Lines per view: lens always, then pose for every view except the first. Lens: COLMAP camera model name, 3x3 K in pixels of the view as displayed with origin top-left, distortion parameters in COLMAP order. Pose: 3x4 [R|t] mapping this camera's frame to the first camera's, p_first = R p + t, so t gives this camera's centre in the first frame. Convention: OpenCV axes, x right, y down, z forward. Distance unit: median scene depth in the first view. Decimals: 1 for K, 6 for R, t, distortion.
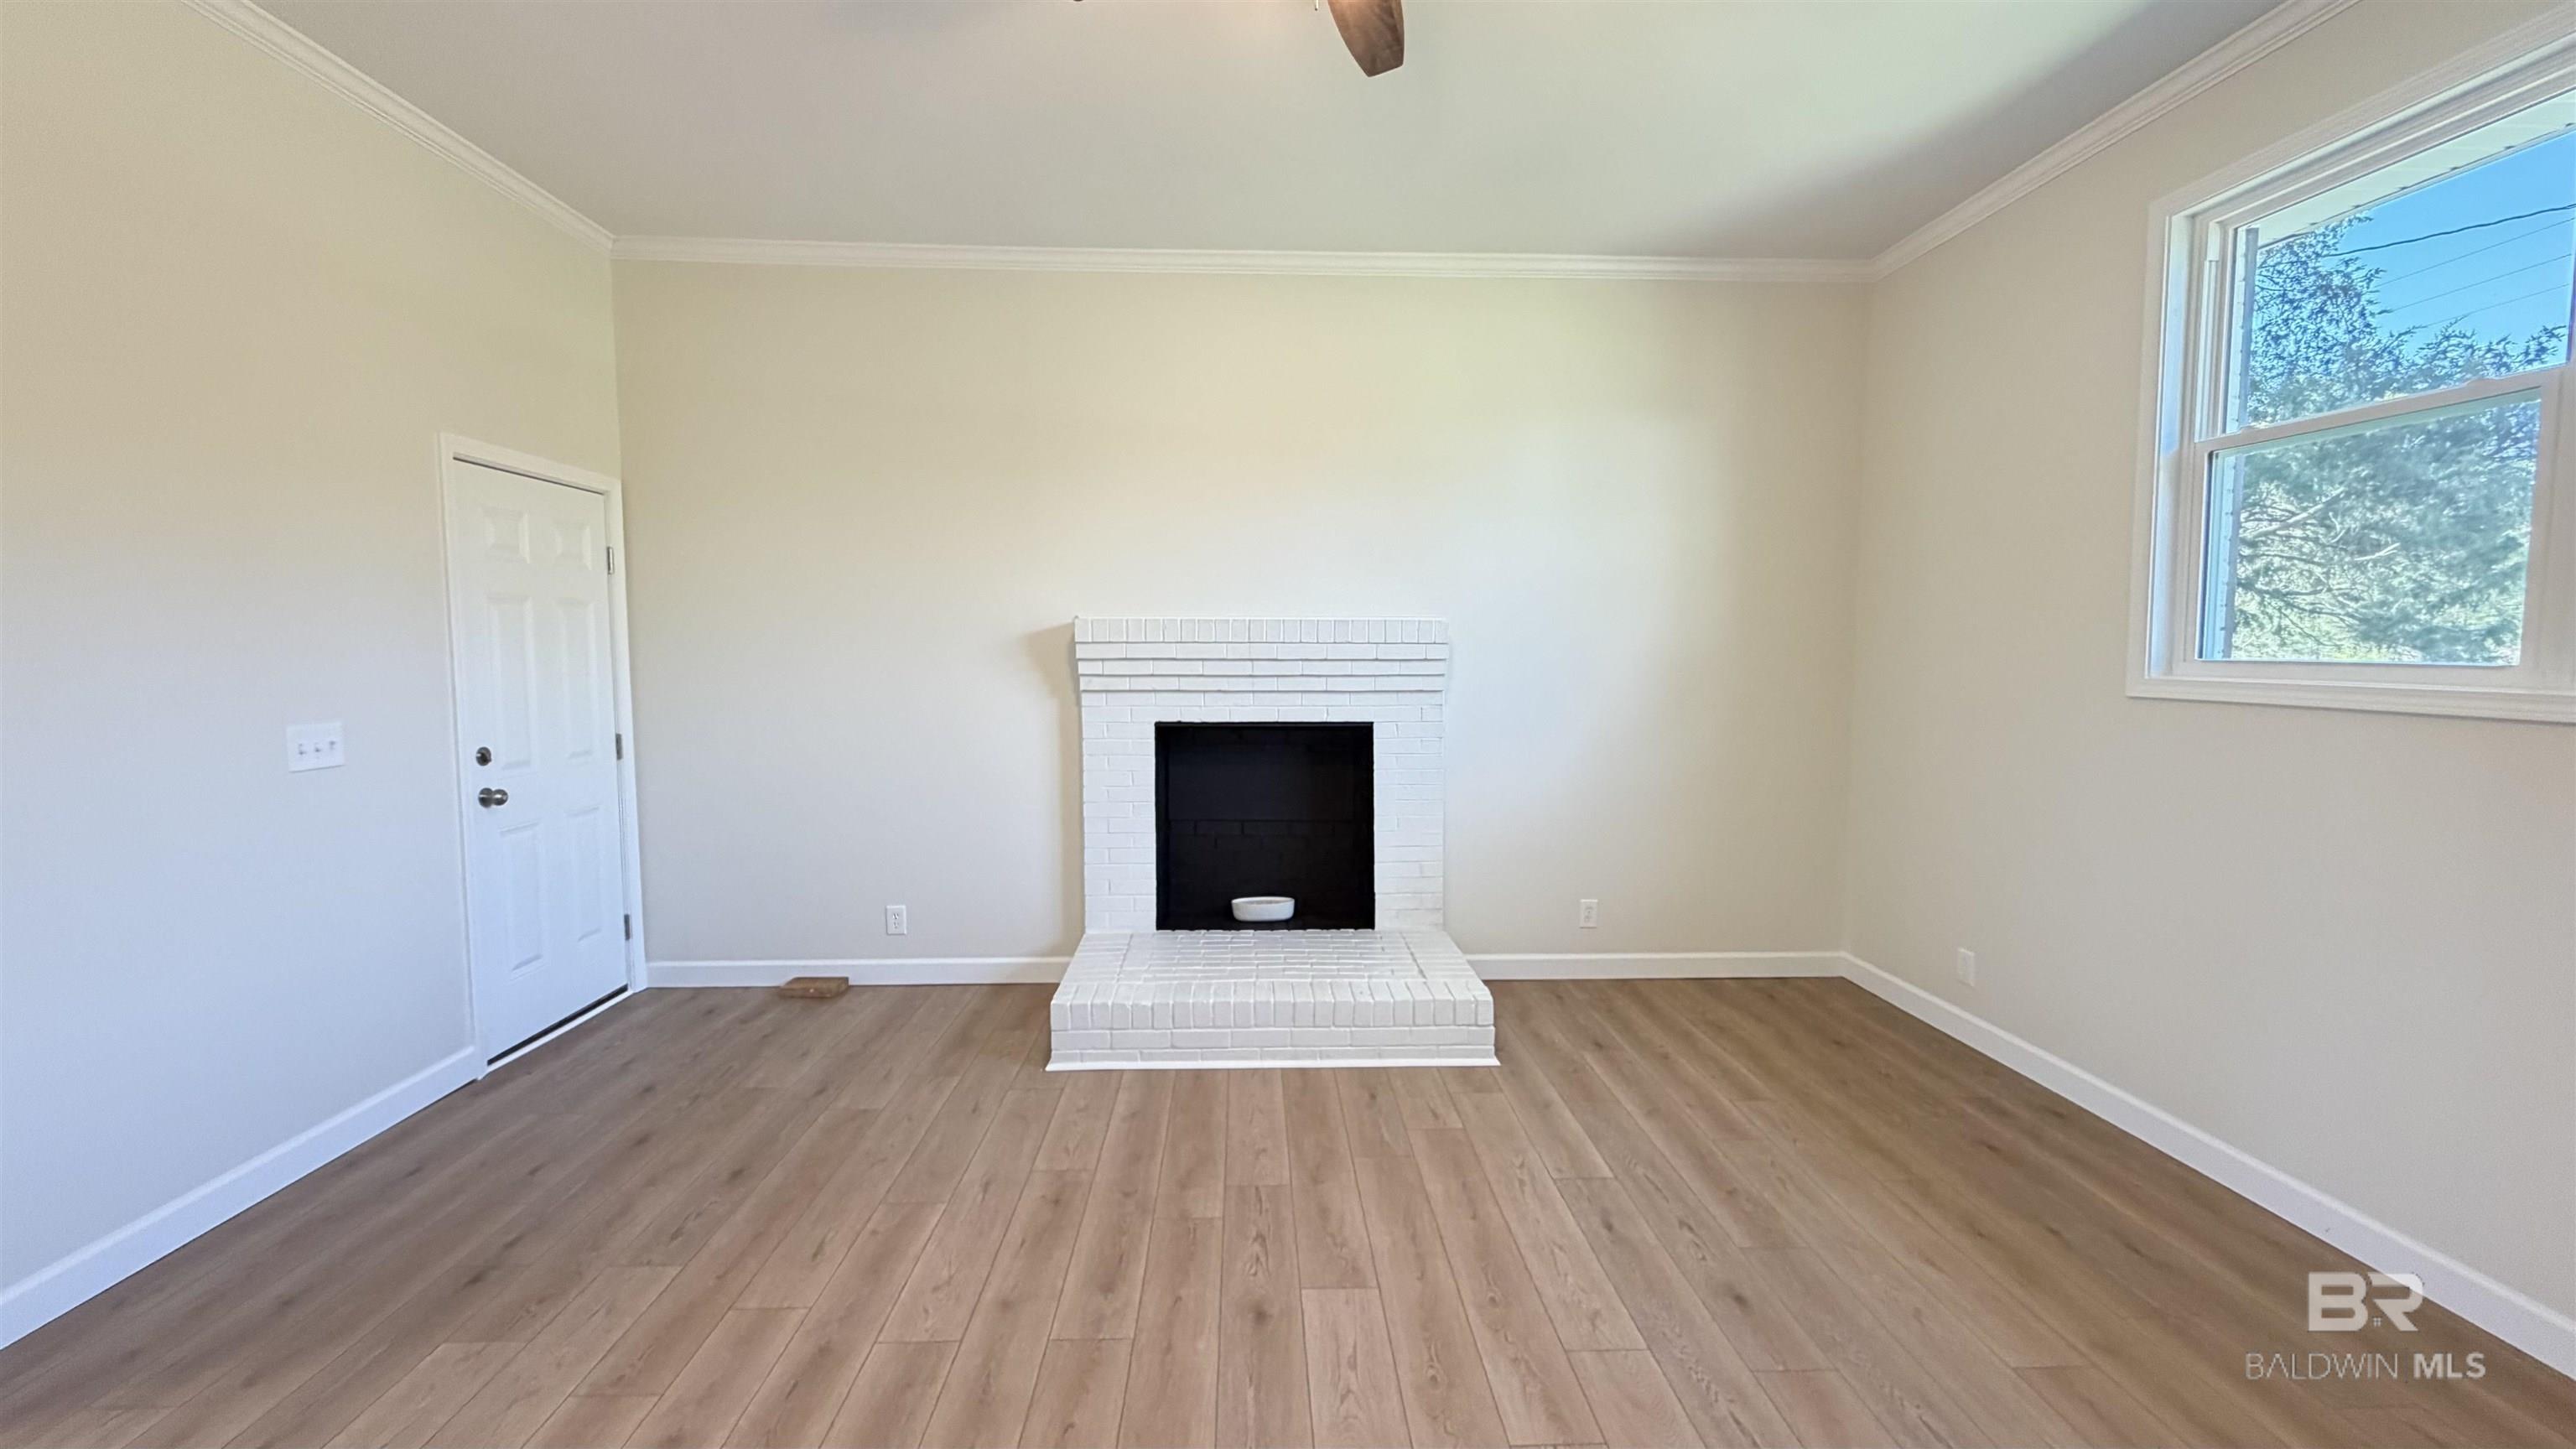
lens RADIAL K [[1025.5, 0, 1284.1], [0, 1025.5, 711.9], [0, 0, 1]] dist [0.003025, -0.000278]
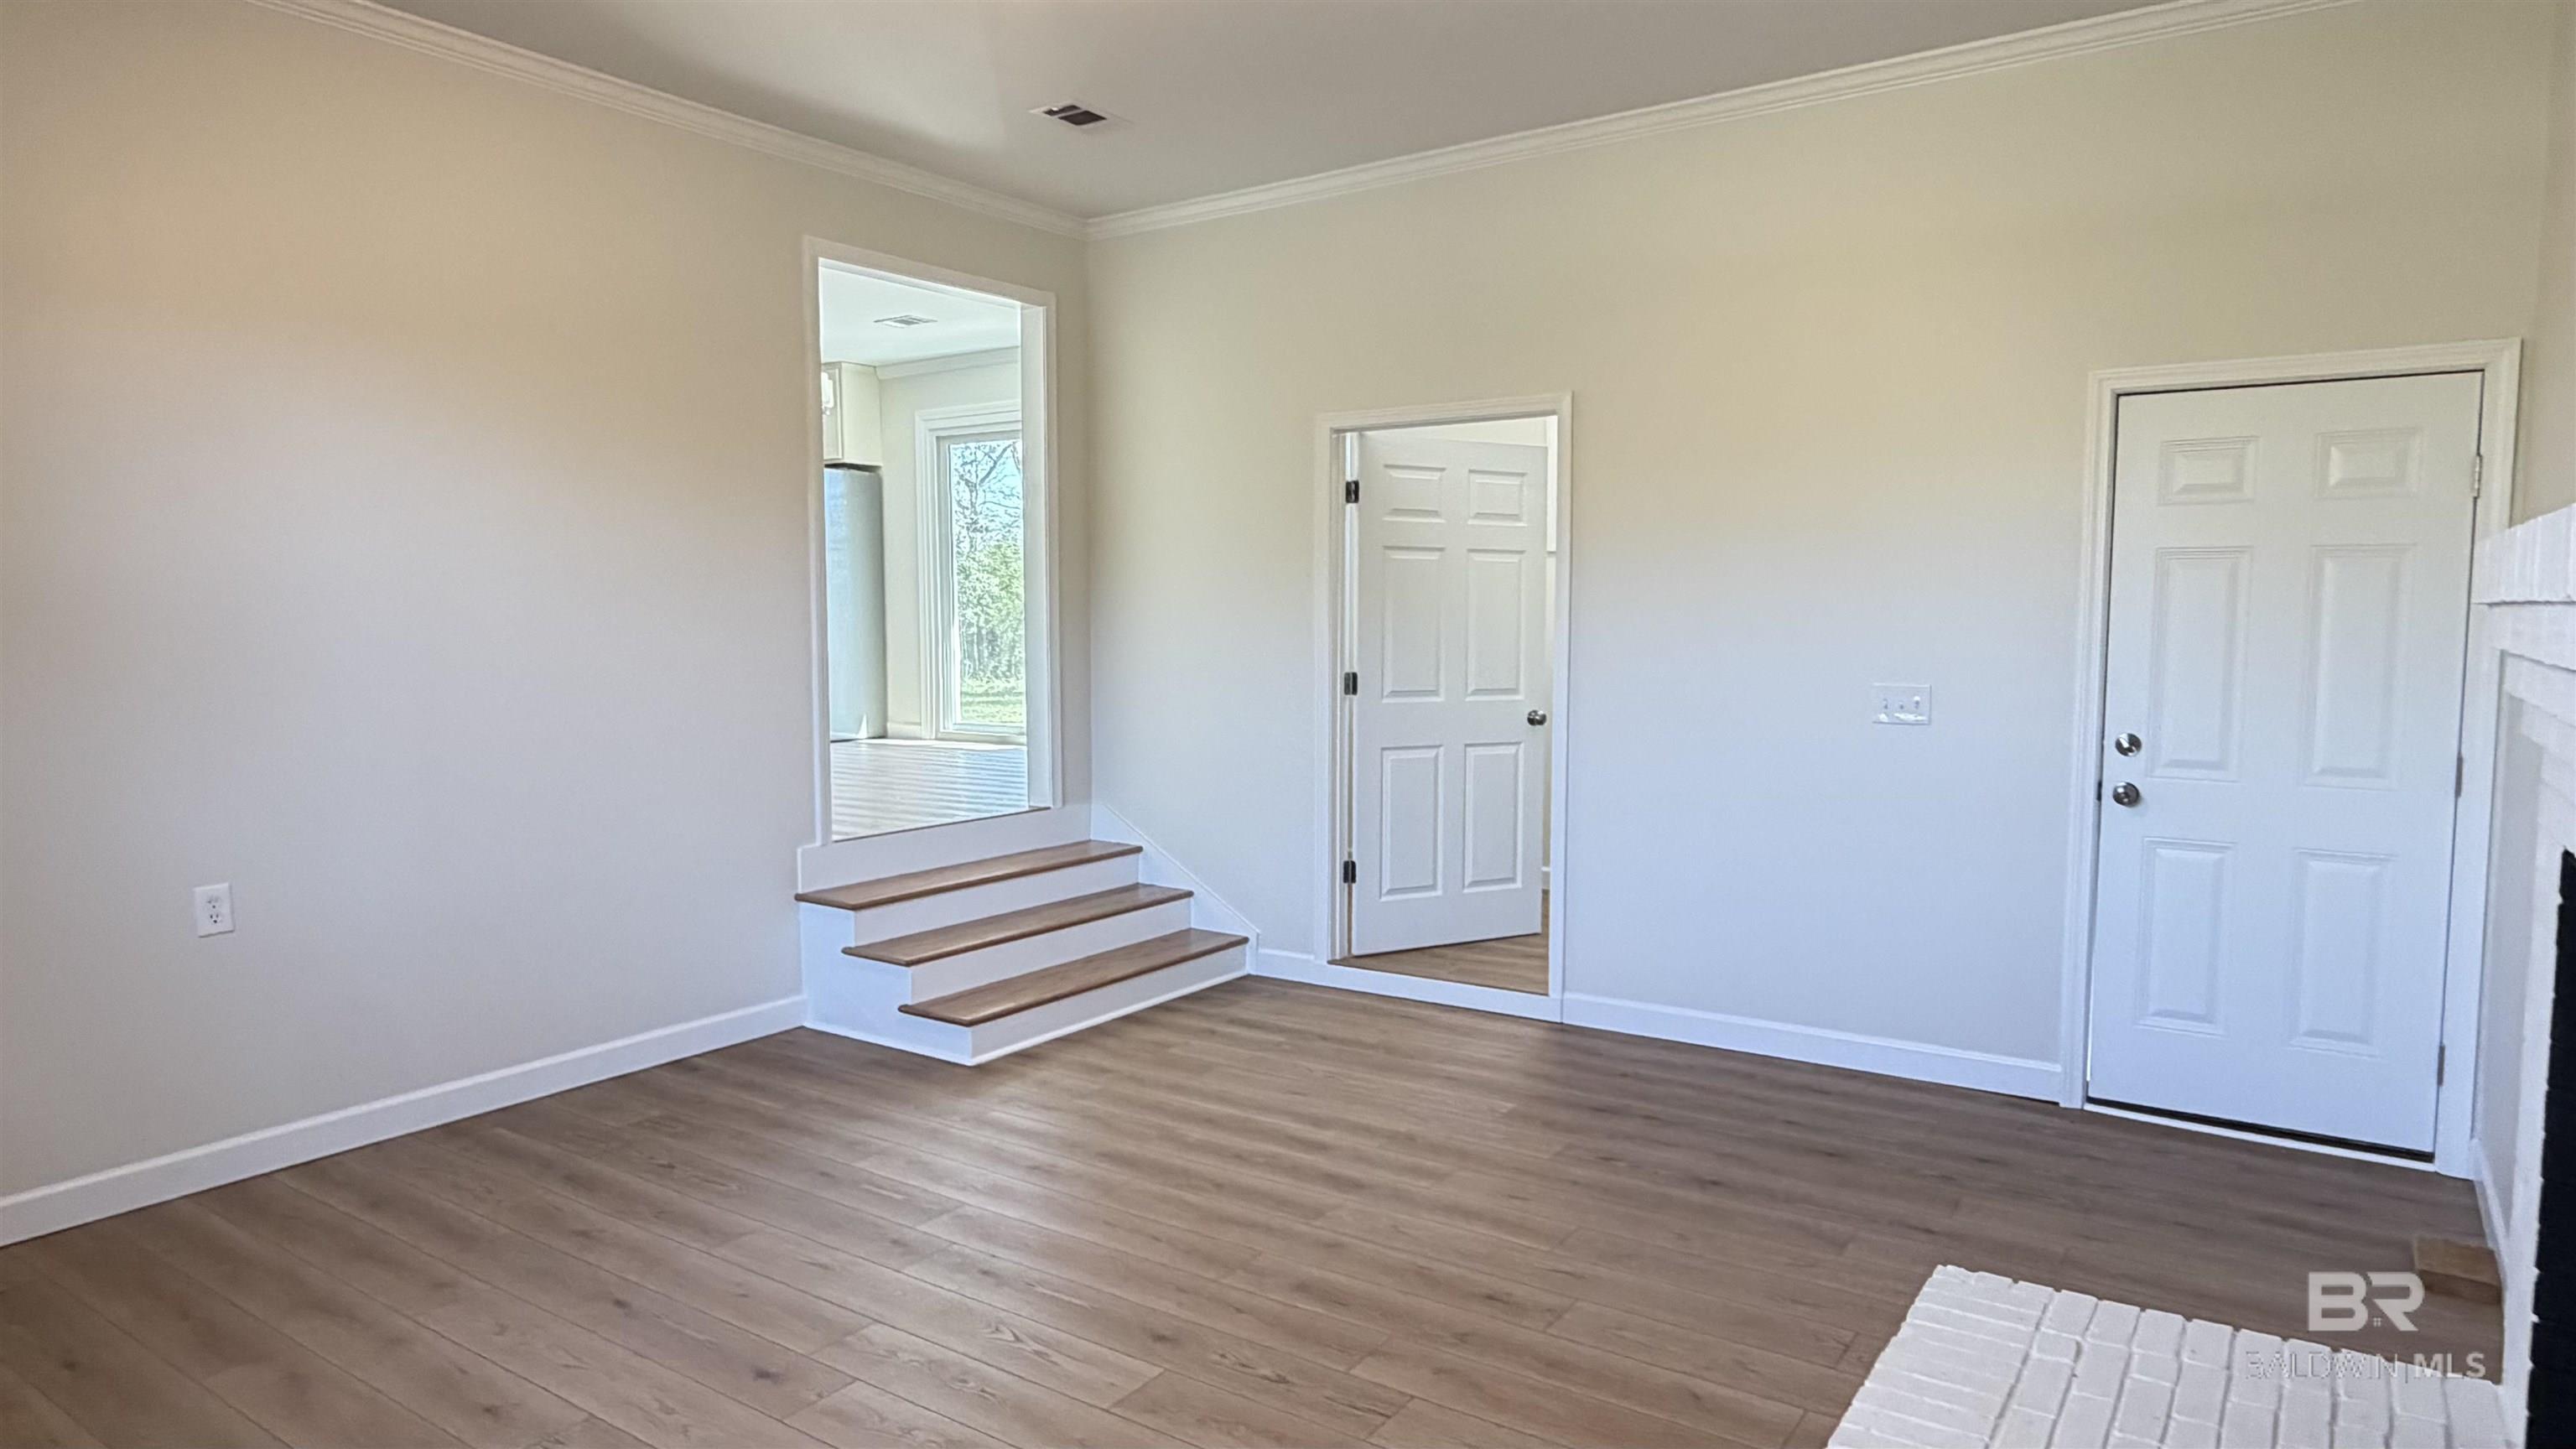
lens RADIAL K [[1525.6, 0, 1297.9], [0, 1525.6, 733.2], [0, 0, 1]] dist [-0.001025, -0.000862]
pose [[-0.597982, 0.062741, -0.799050, 0.549035], [-0.054297, 0.991470, 0.118484, -0.067861], [0.799668, 0.114237, -0.589475, 1.049516]]
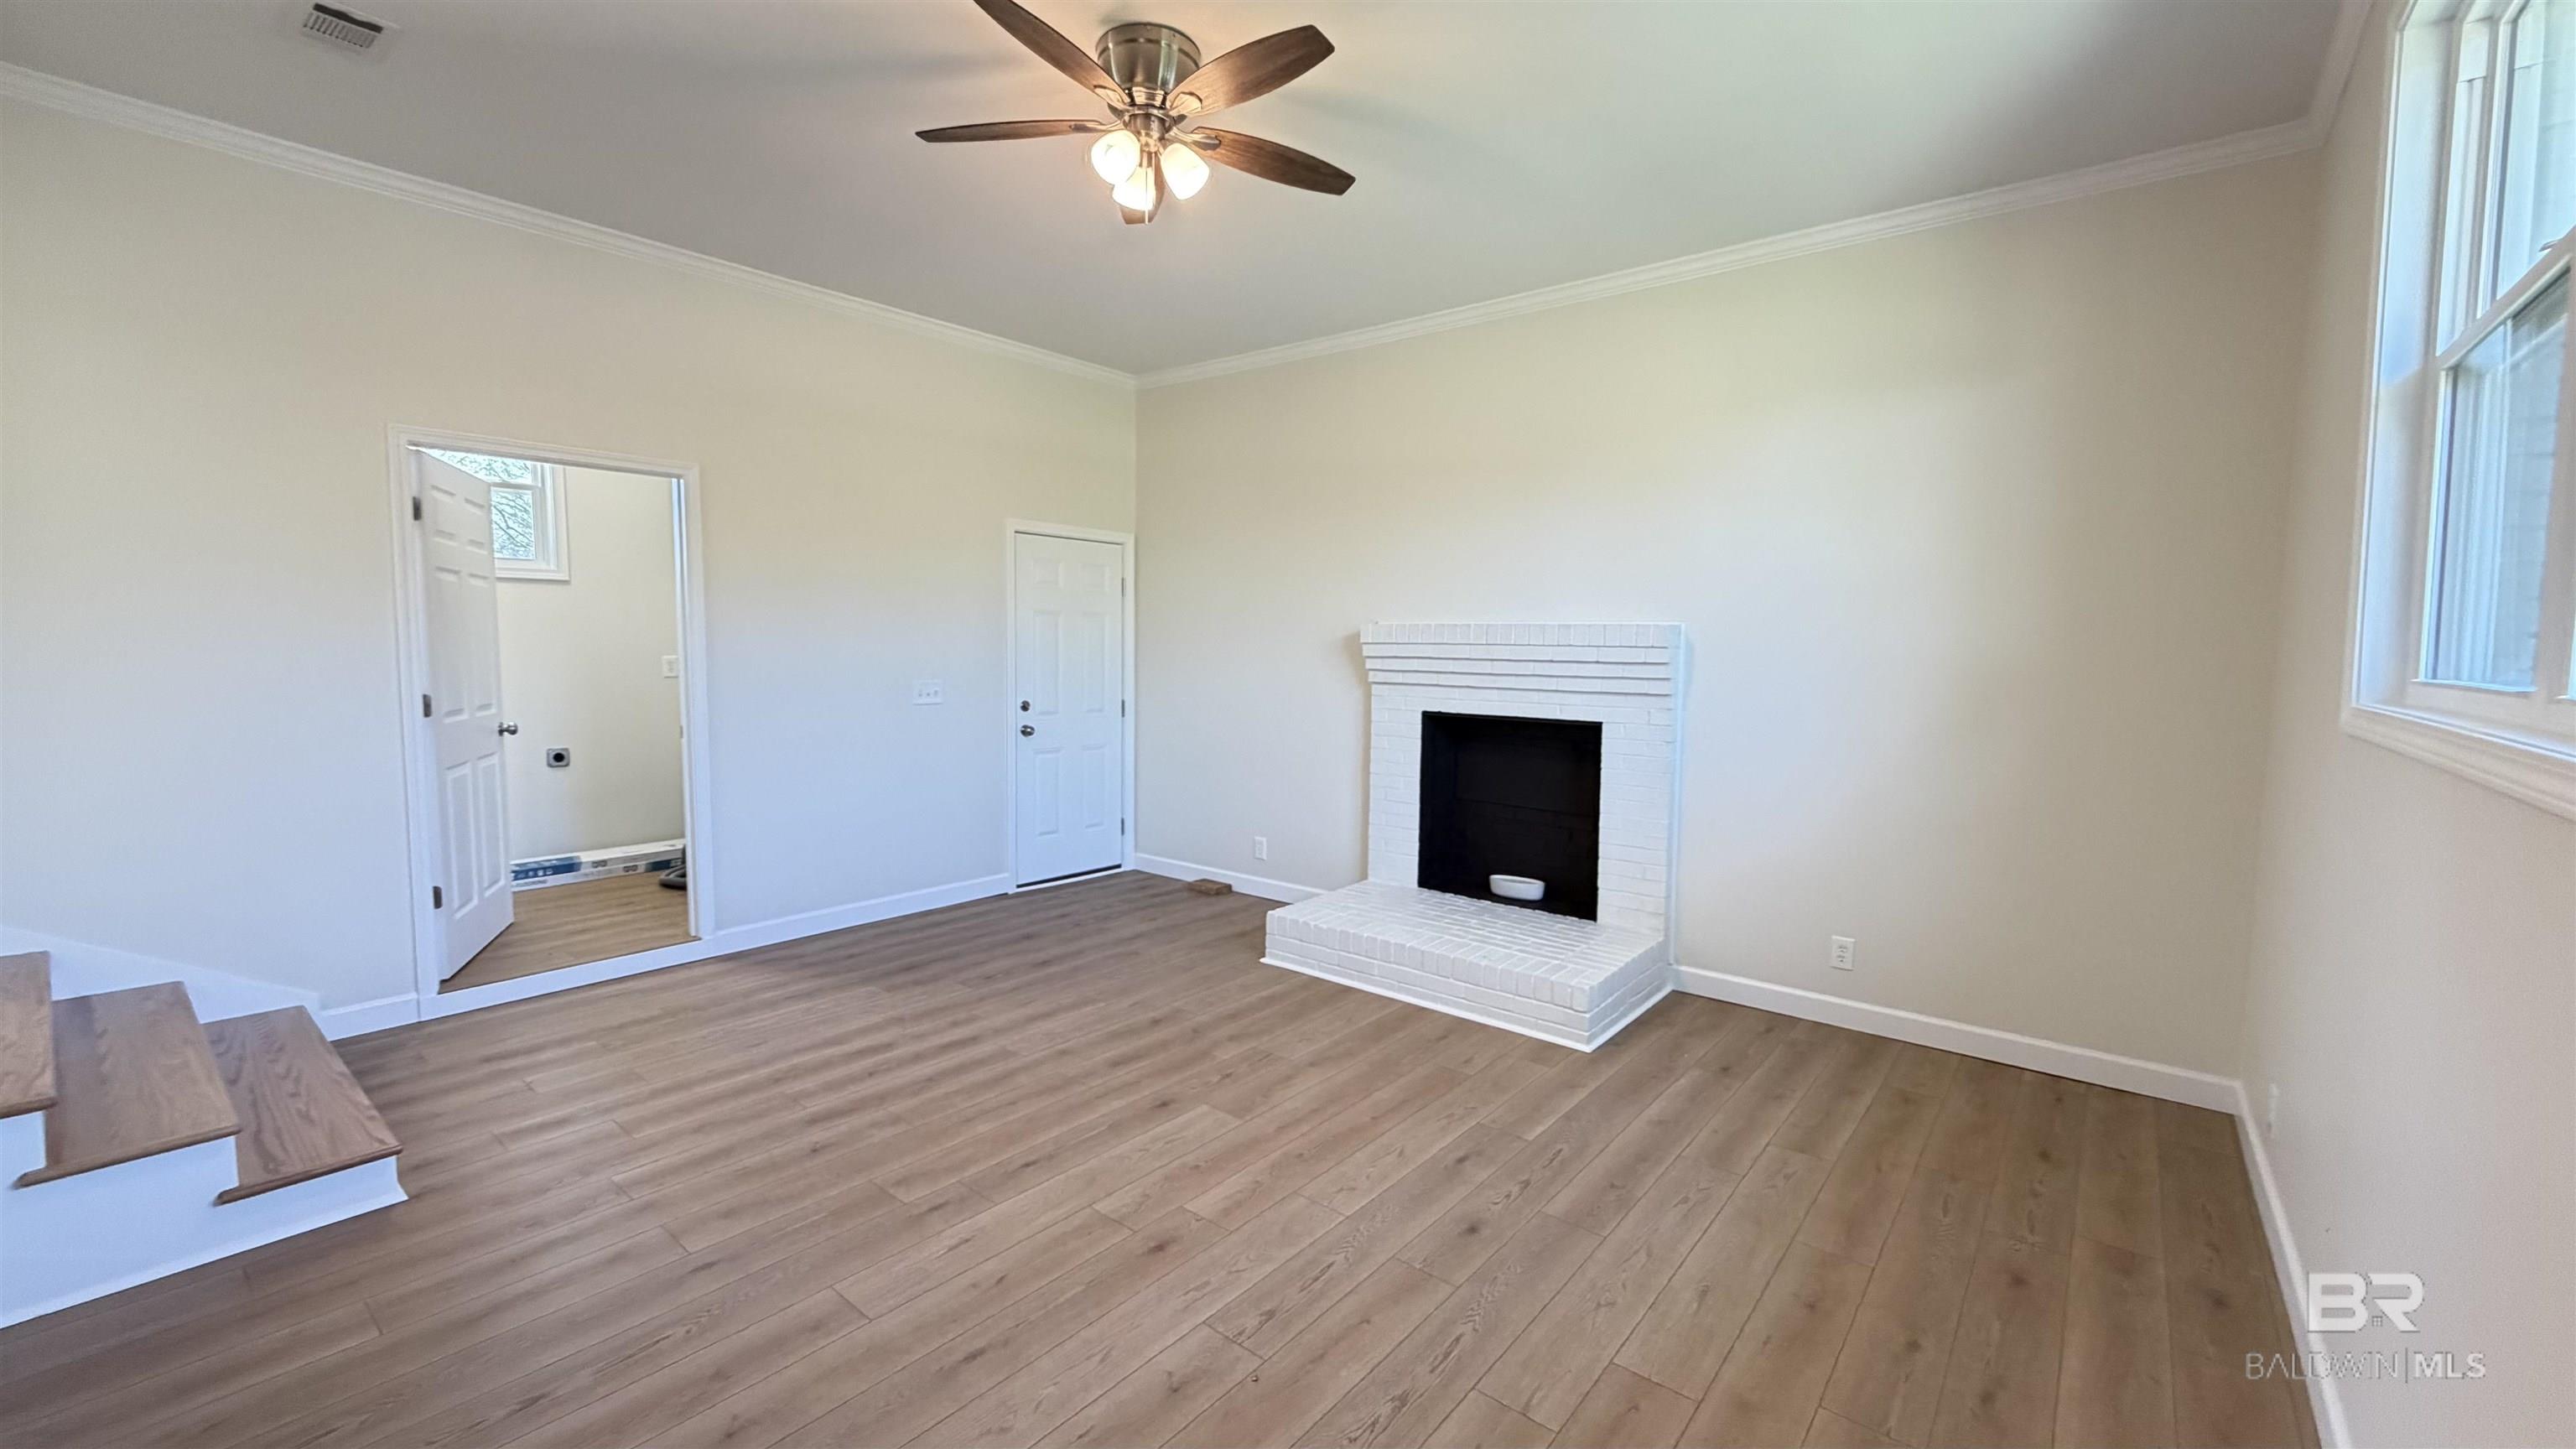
lens RADIAL K [[1025.5, 0, 1286.5], [0, 1025.5, 711.1], [0, 0, 1]] dist [0.003025, -0.000278]
pose [[0.750556, 0.053045, -0.658675, 0.586577], [-0.057533, 0.998233, 0.014832, 0.001550], [0.658298, 0.026764, 0.752281, 0.006626]]
